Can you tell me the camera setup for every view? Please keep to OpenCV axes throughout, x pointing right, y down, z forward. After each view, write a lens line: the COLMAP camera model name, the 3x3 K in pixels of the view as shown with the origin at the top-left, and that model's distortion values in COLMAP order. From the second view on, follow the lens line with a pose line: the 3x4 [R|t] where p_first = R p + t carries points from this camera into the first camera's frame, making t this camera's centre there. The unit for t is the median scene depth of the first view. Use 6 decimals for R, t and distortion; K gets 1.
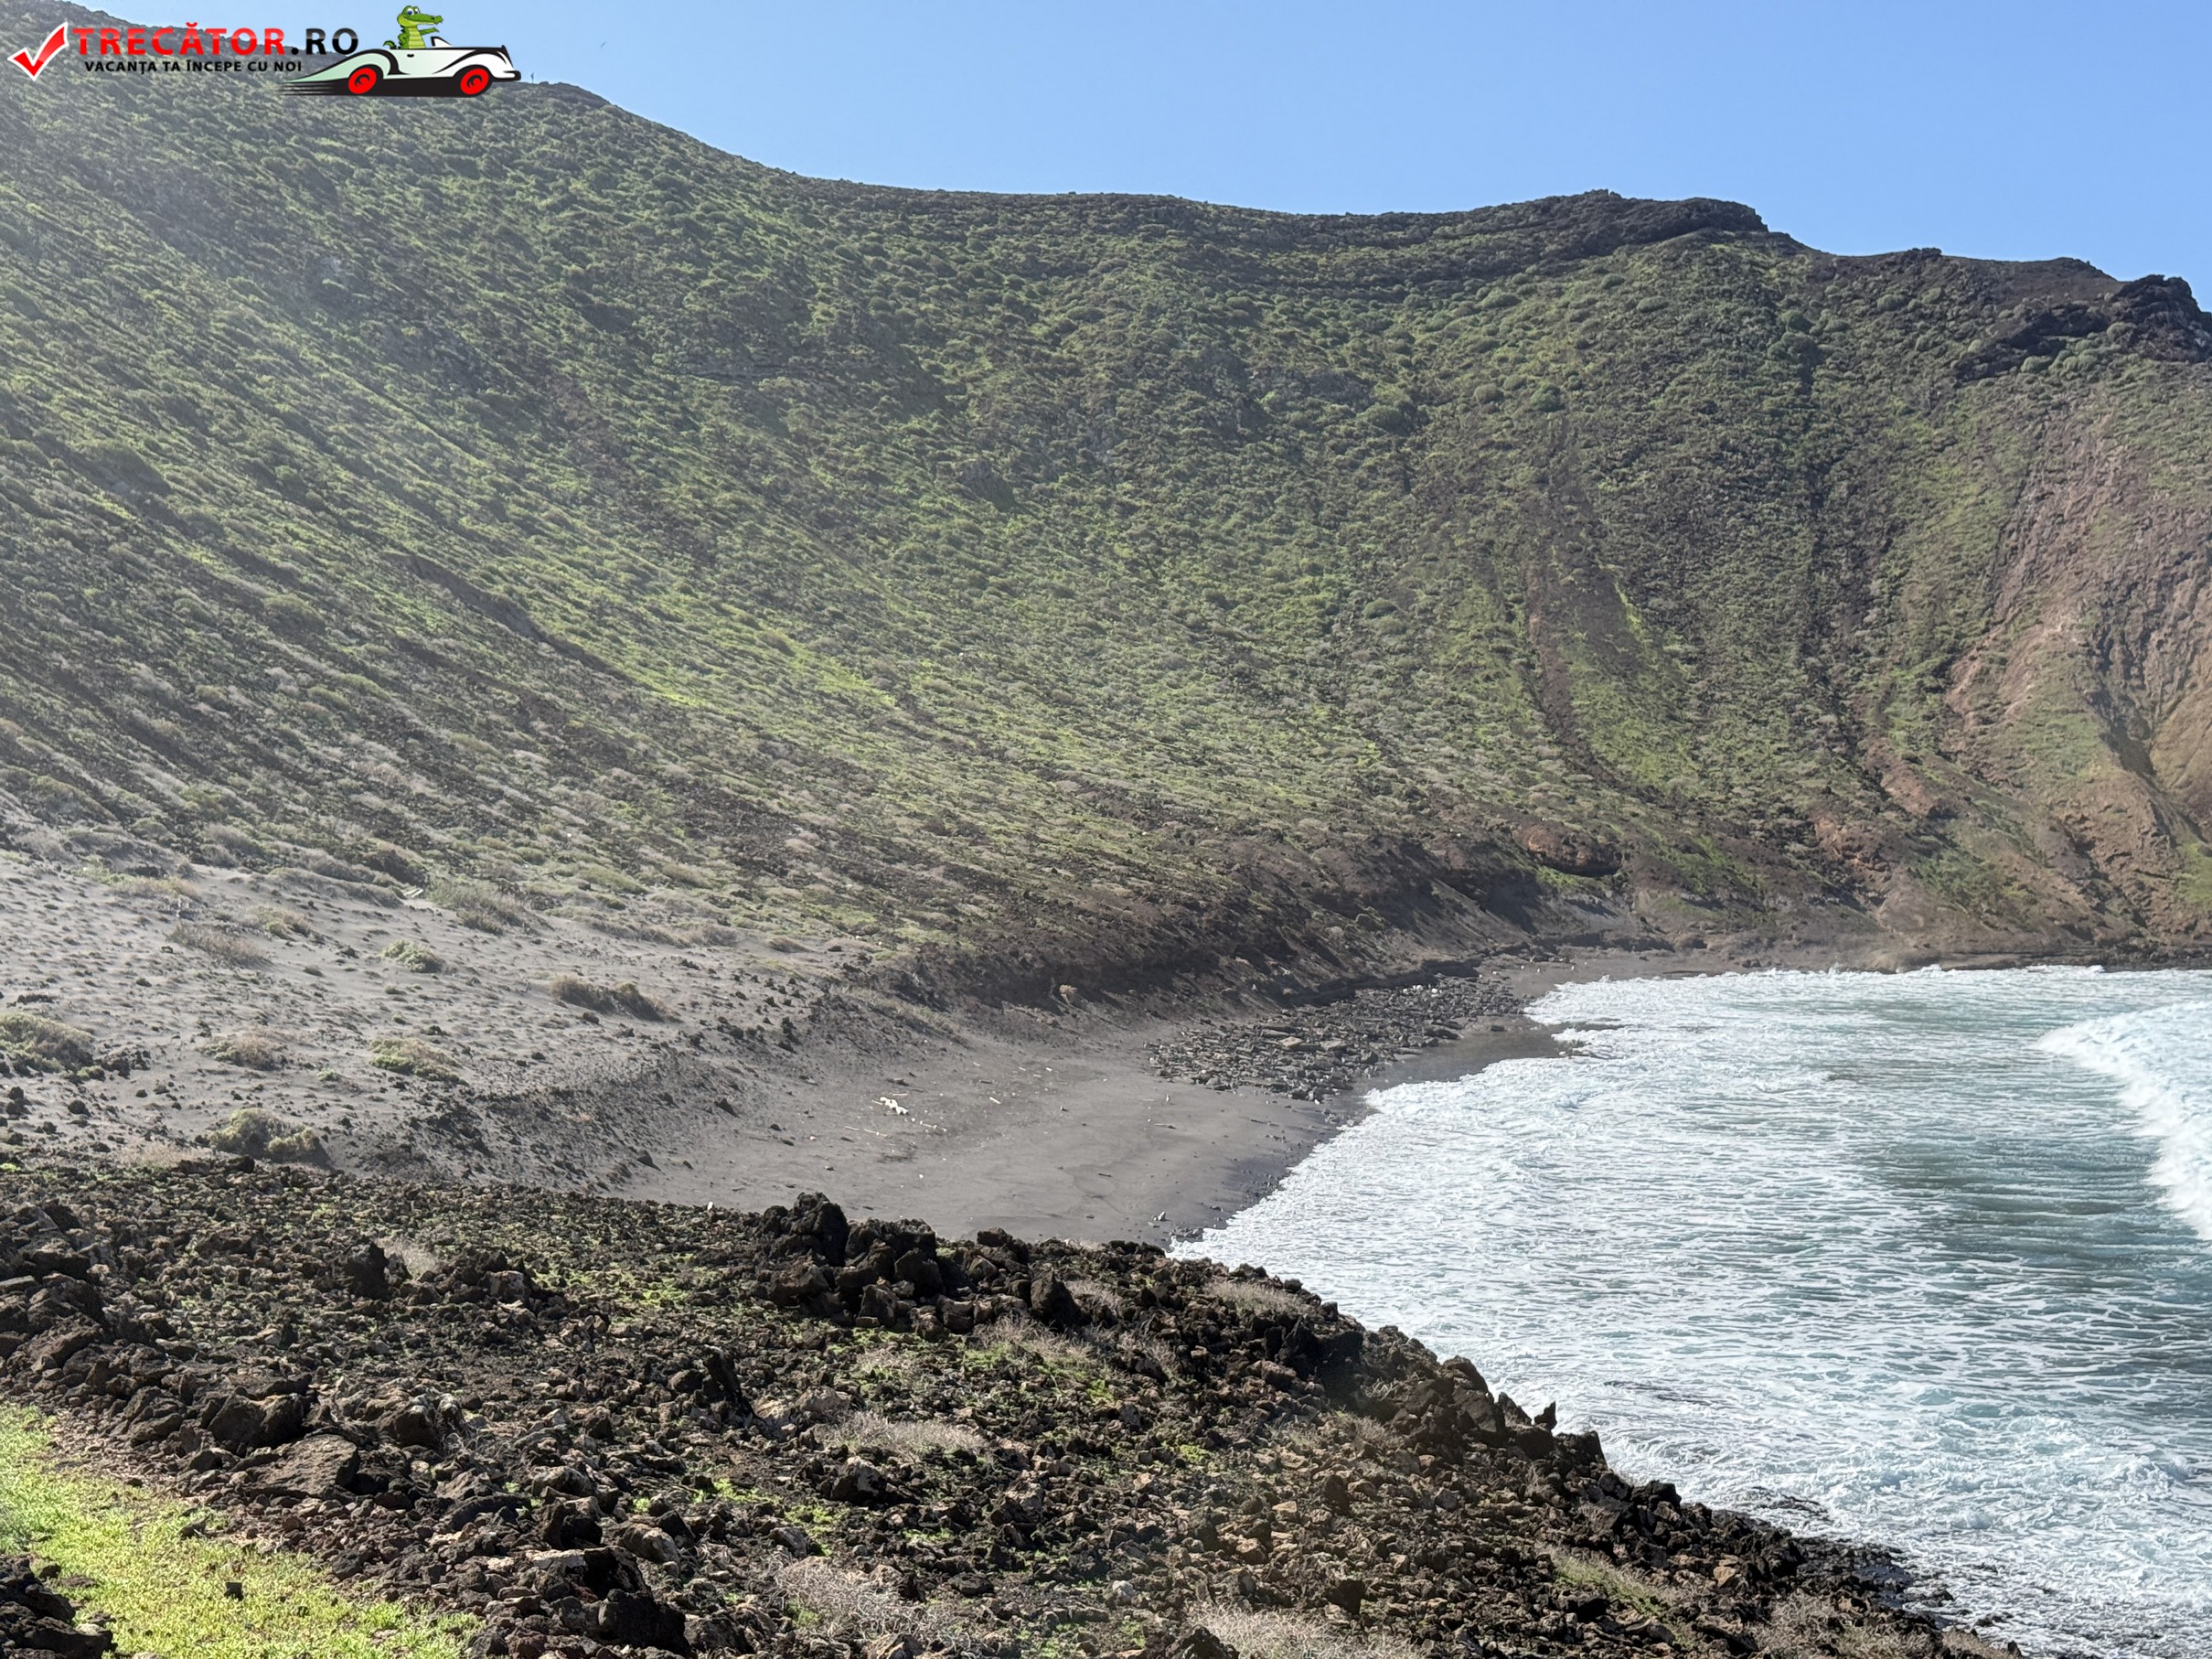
lens RADIAL K [[3048.7, 0, 1111.5], [0, 3048.7, 844.1], [0, 0, 1]] dist [0.245666, -0.778491]
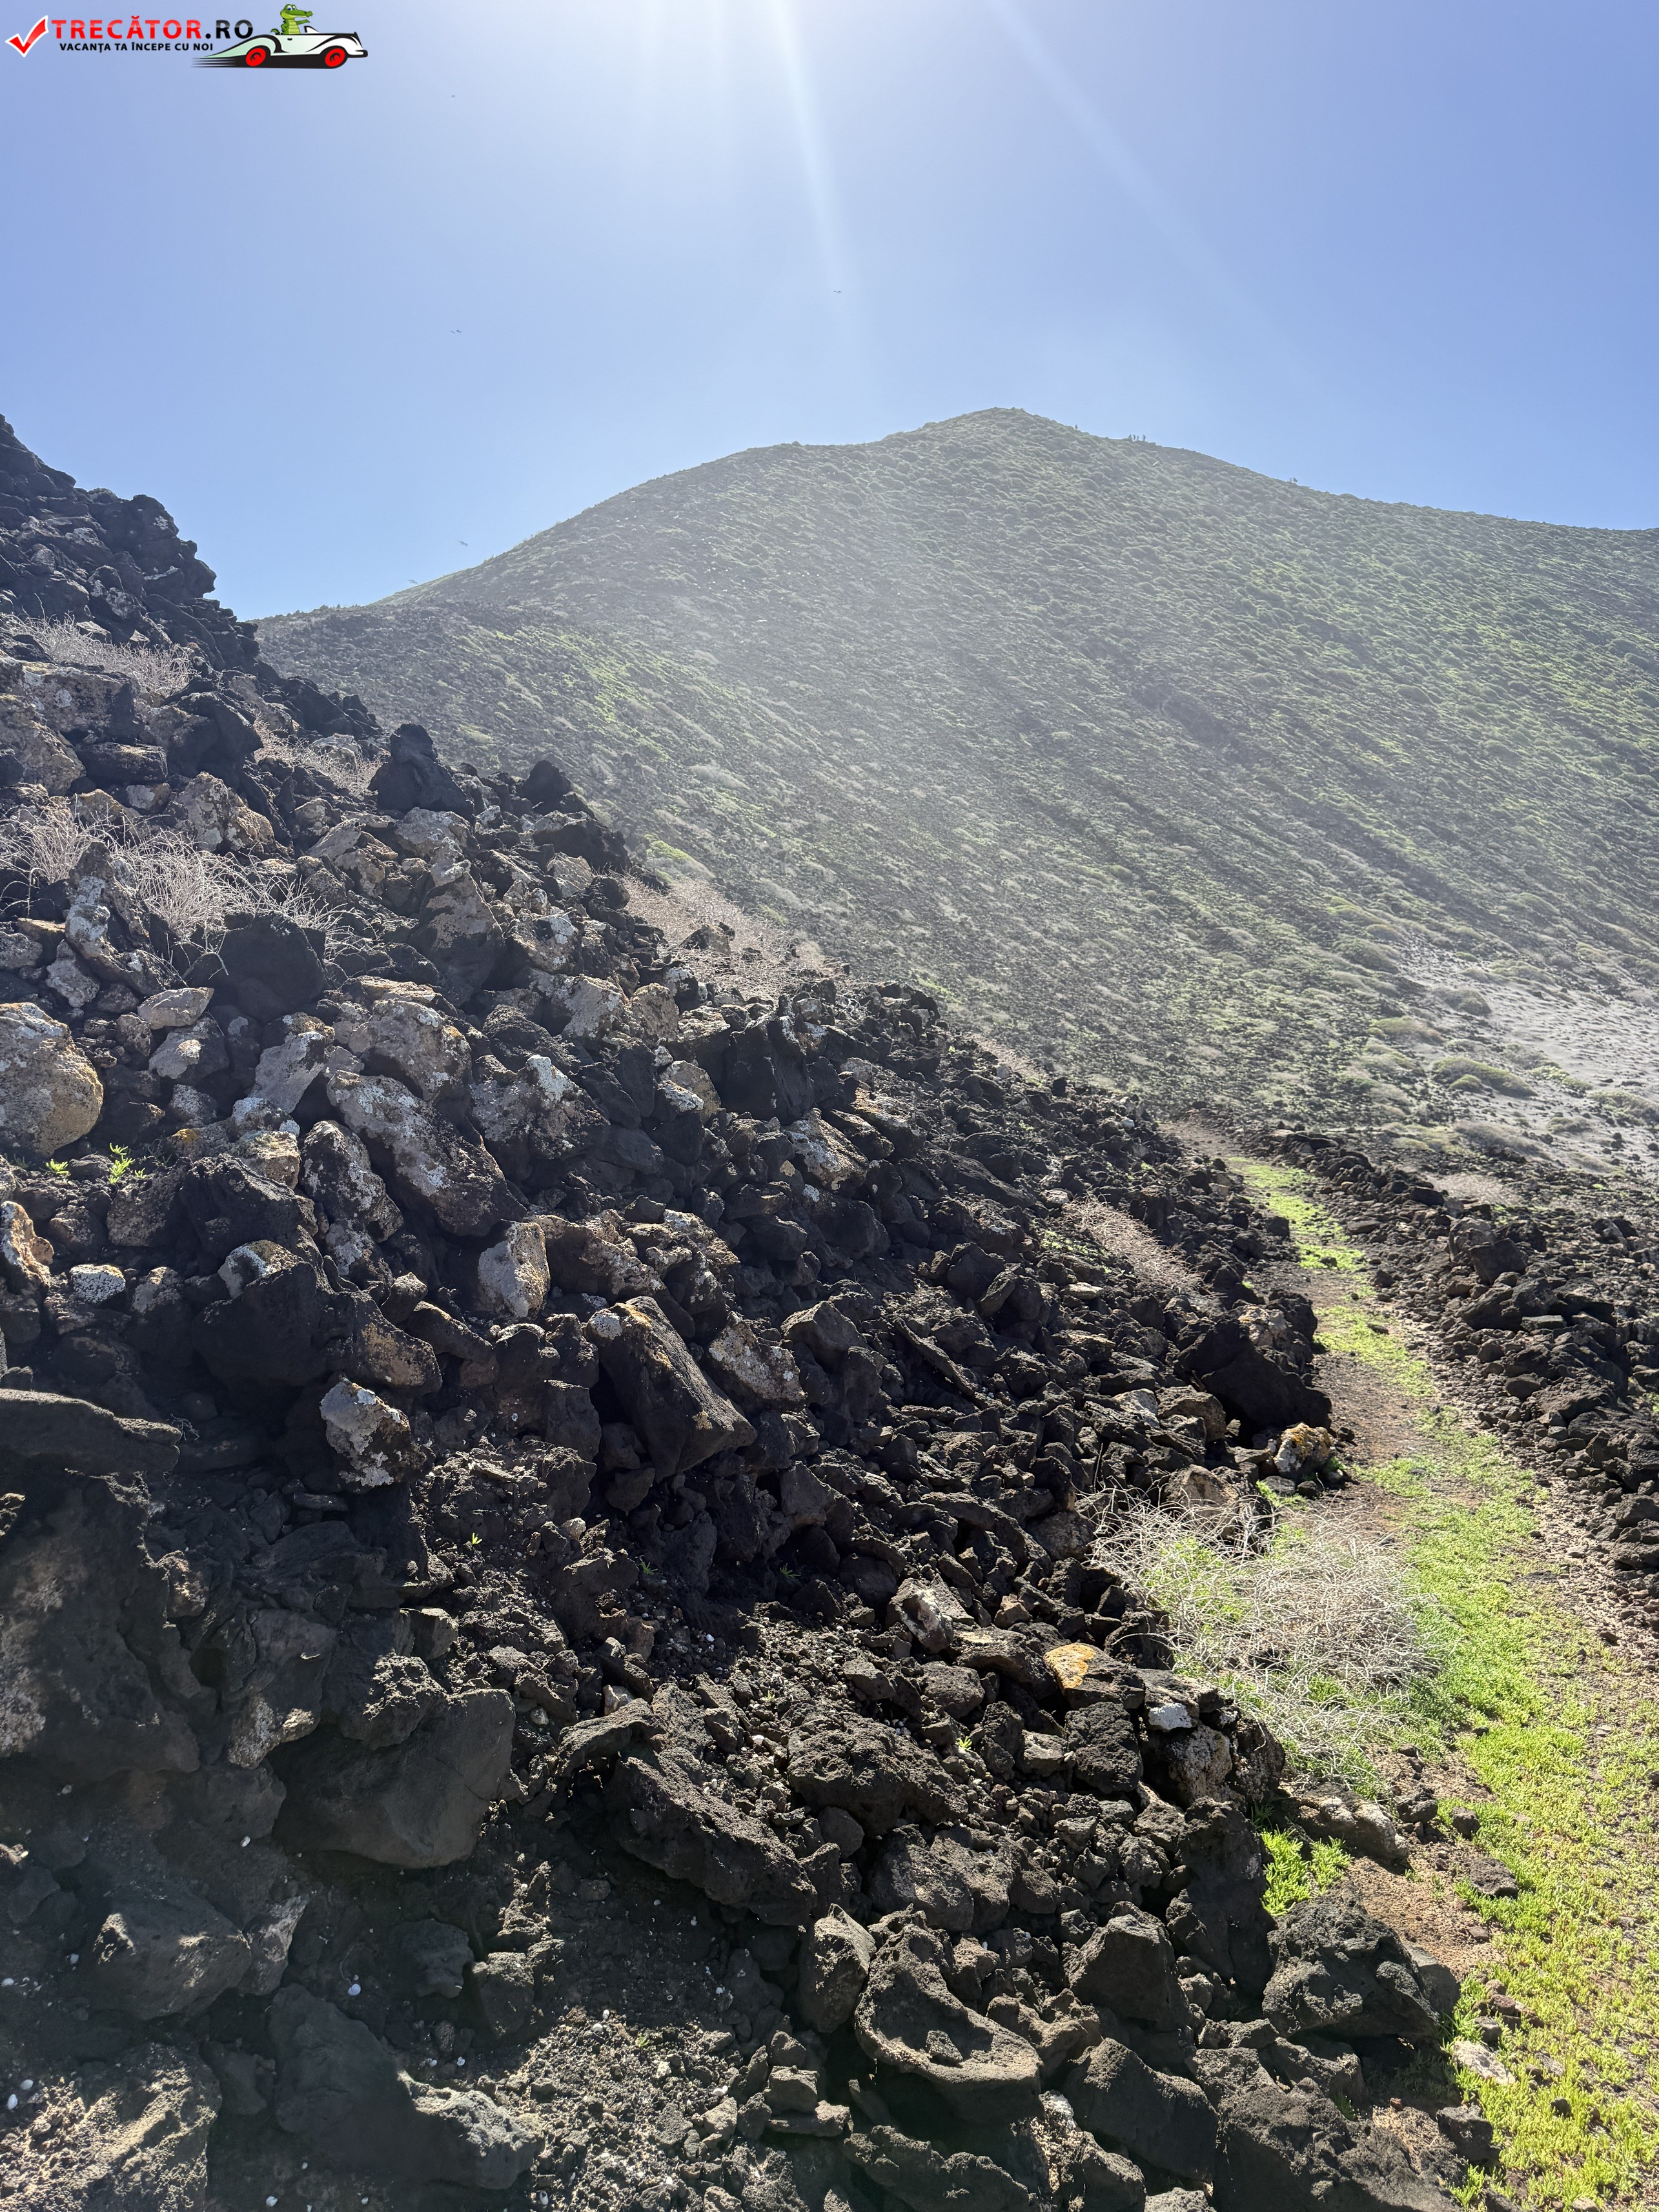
lens RADIAL K [[1567.0, 0, 829.5], [0, 1567.0, 1106.0], [0, 0, 1]] dist [0.034136, -0.147312]
pose [[0.688185, 0.058458, -0.723176, -0.112696], [-0.009128, 0.997368, 0.071936, 0.018202], [0.725478, -0.042903, 0.686907, 0.394111]]
